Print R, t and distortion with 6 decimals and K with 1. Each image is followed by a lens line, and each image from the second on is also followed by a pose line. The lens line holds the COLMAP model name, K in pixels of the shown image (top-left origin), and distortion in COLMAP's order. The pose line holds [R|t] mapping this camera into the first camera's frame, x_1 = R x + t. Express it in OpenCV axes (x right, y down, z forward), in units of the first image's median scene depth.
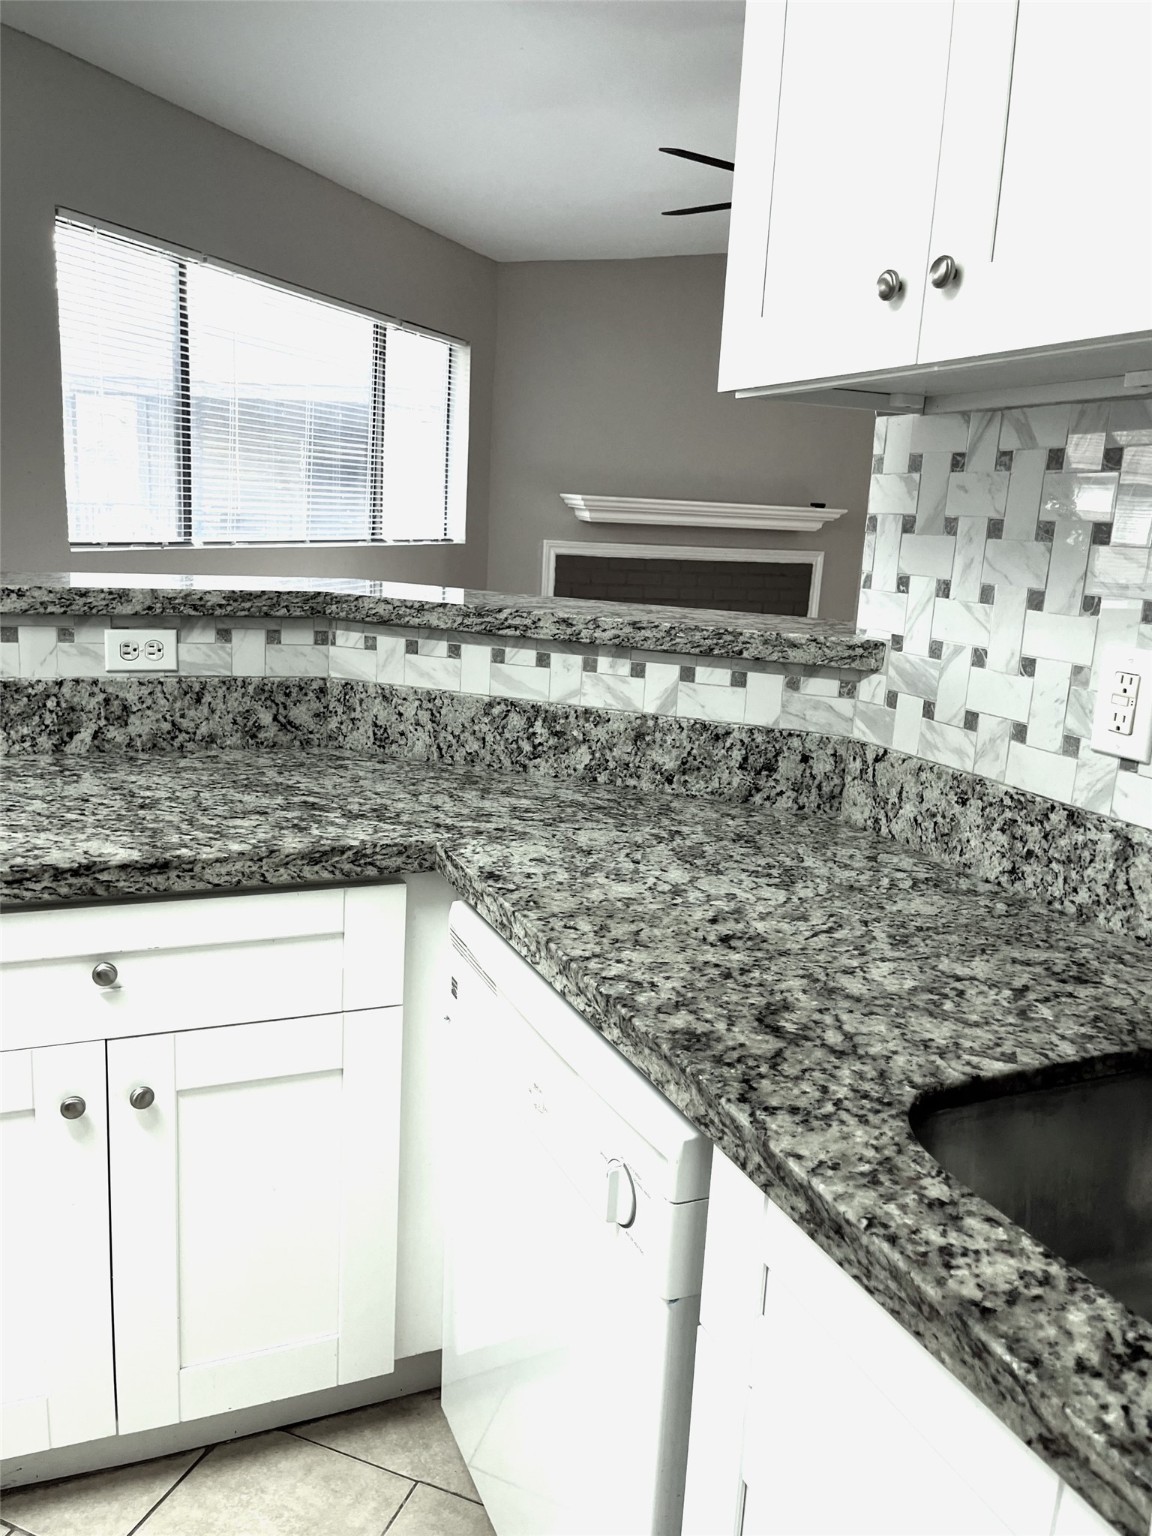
lens RADIAL K [[1172.0, 0, 572.4], [0, 1172.0, 767.9], [0, 0, 1]] dist [0.040806, -0.041988]
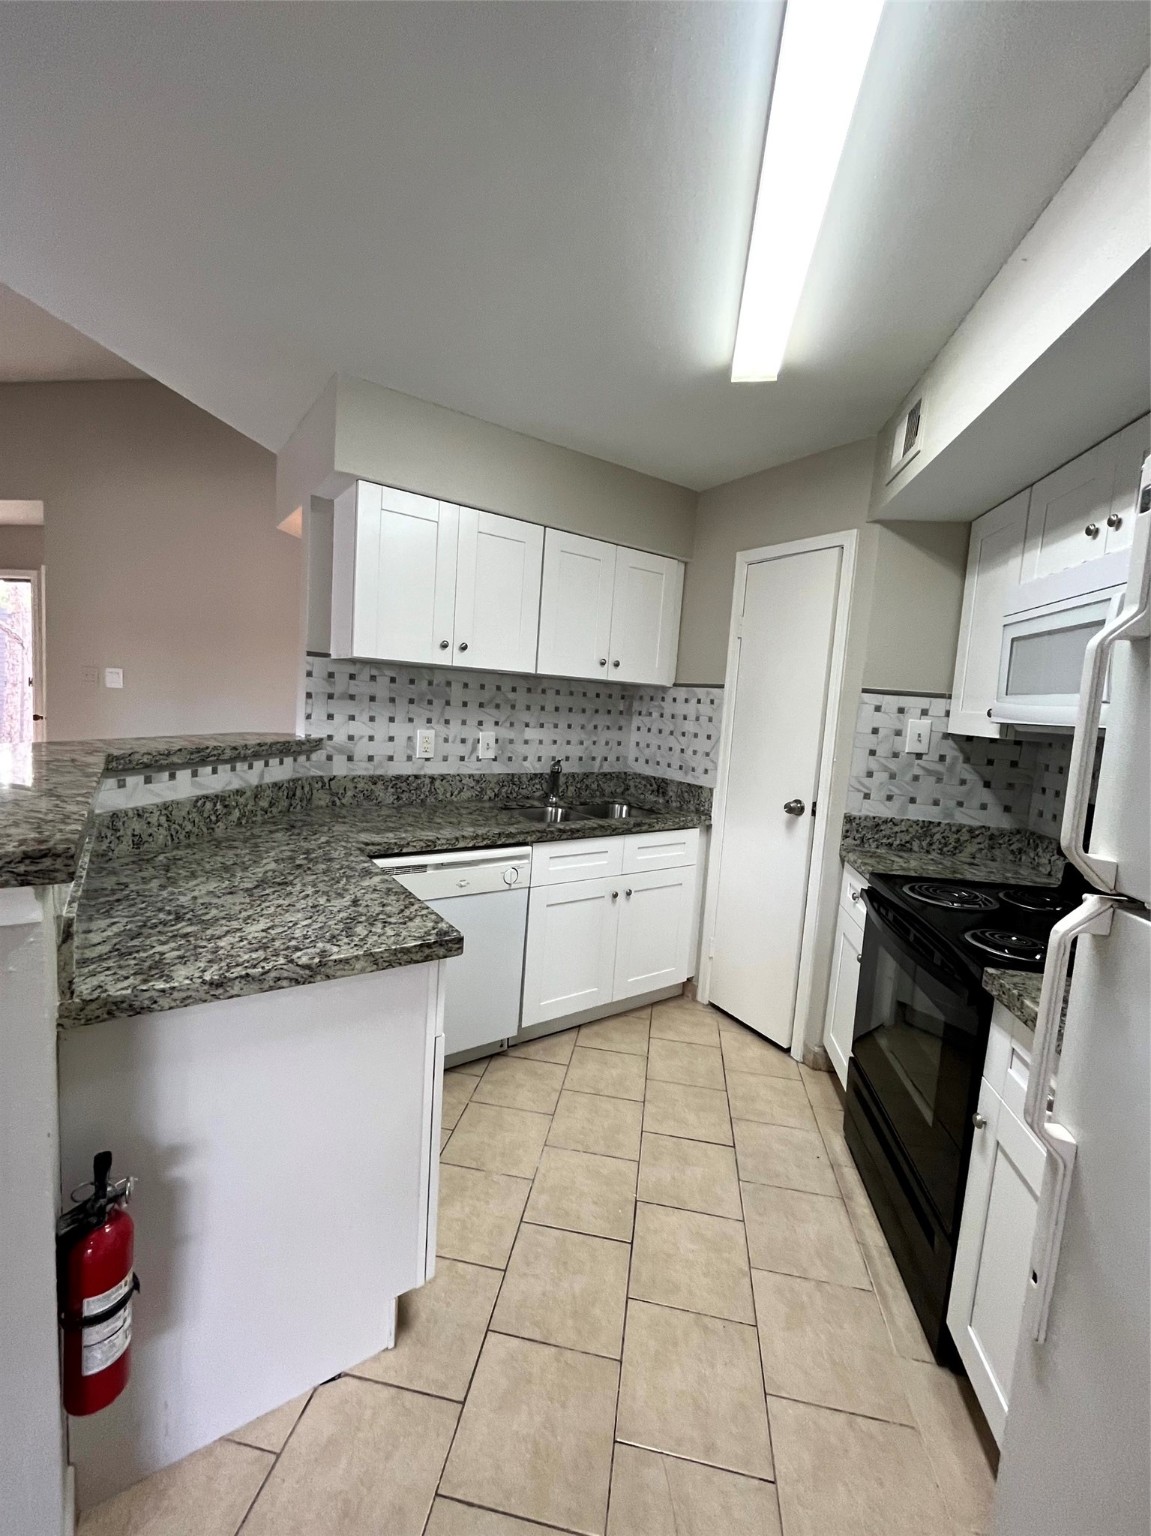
lens RADIAL K [[626.3, 0, 575.4], [0, 626.3, 763.8], [0, 0, 1]] dist [-0.004454, 0.000290]
pose [[-0.208170, -0.161098, 0.964734, -1.313341], [0.129954, 0.973042, 0.190527, -0.257498], [-0.969421, 0.165033, -0.181623, 0.724719]]
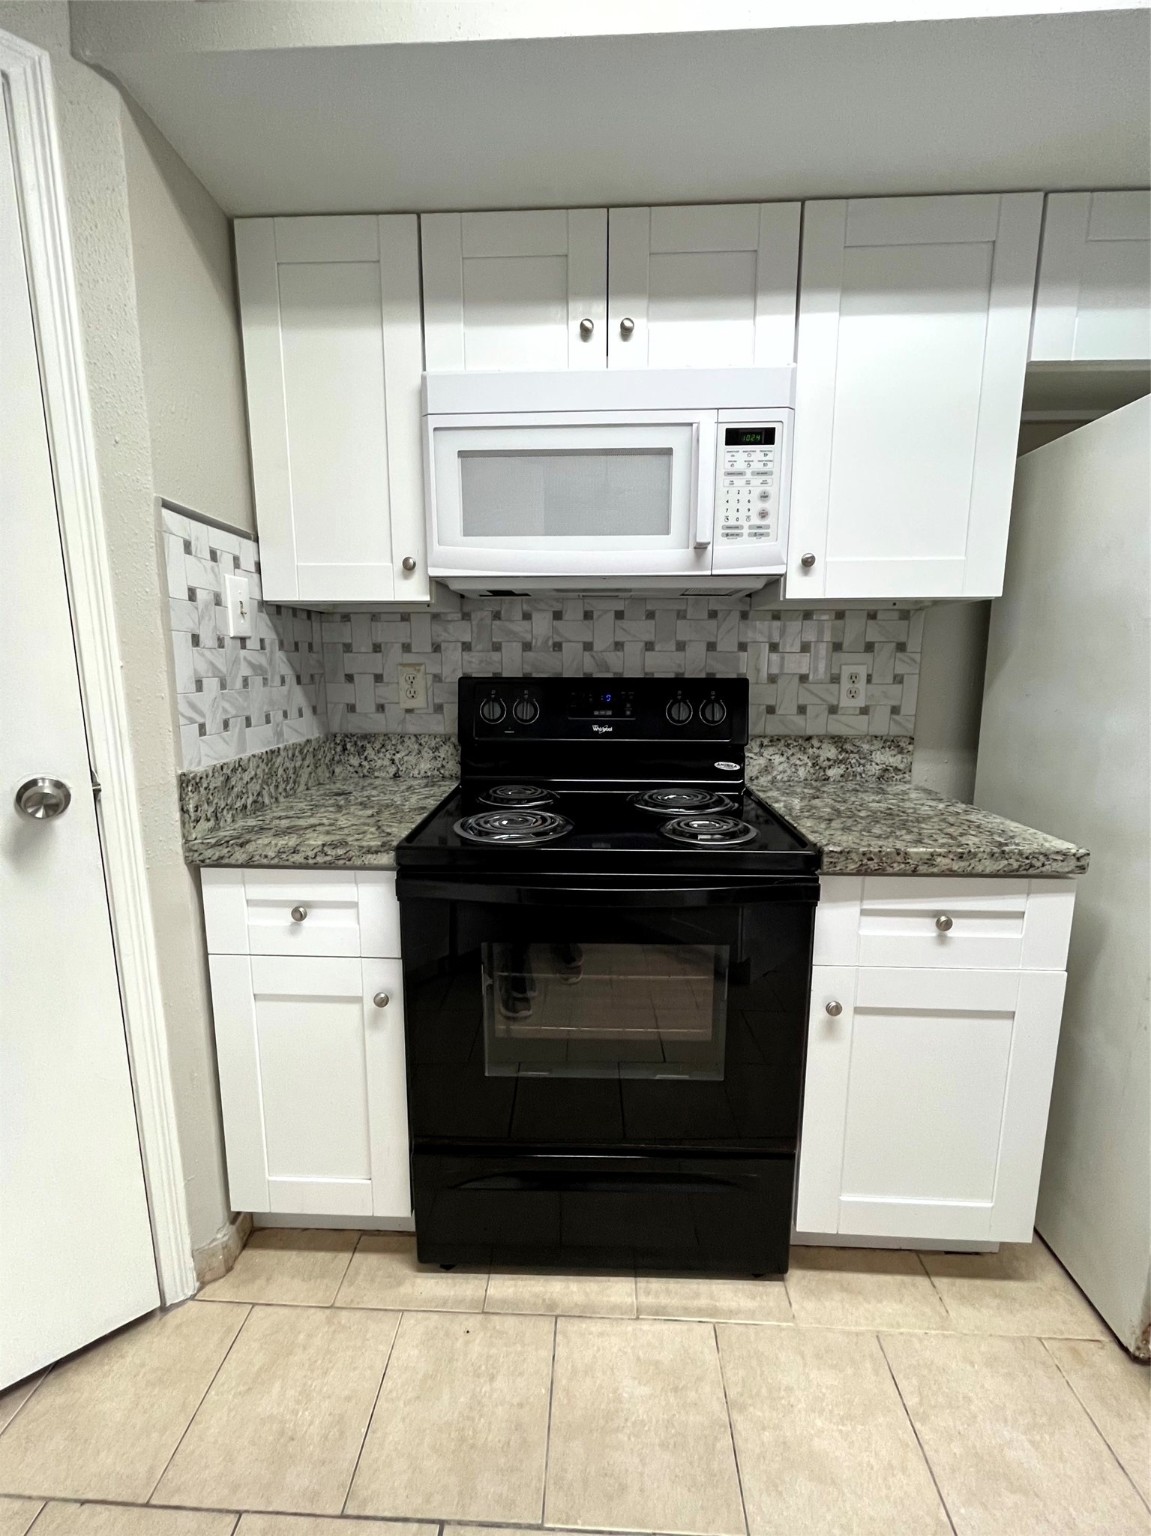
lens RADIAL K [[626.3, 0, 571.8], [0, 626.3, 762.3], [0, 0, 1]] dist [-0.004454, 0.000290]
pose [[-0.944929, 0.005140, -0.327236, -0.234103], [-0.112430, 0.933926, 0.339324, -0.078877], [0.307359, 0.357428, -0.881916, 0.603011]]
